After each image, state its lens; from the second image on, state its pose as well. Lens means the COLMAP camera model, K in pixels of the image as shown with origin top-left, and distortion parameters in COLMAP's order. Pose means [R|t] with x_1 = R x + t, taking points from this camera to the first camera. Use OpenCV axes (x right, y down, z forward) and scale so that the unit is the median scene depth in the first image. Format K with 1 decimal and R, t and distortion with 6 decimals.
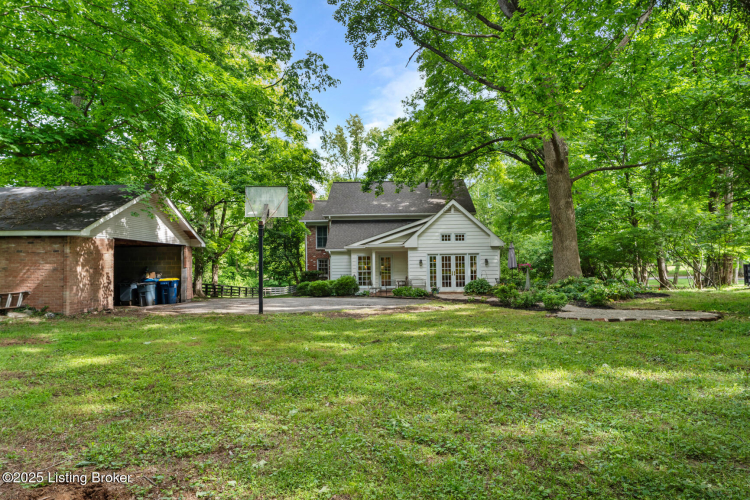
lens RADIAL K [[481.4, 0, 375.6], [0, 481.4, 250.3], [0, 0, 1]] dist [-0.003933, -0.000396]
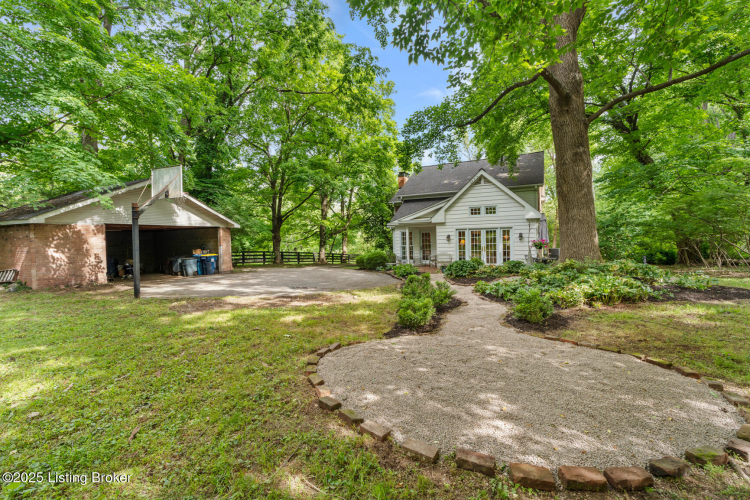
lens RADIAL K [[340.6, 0, 373.8], [0, 340.6, 248.6], [0, 0, 1]] dist [0.002329, 0.000095]
pose [[0.904312, 0.004164, -0.426851, 0.253198], [0.026061, 0.997549, 0.064943, -0.001658], [0.426075, -0.069853, 0.901987, 0.306388]]
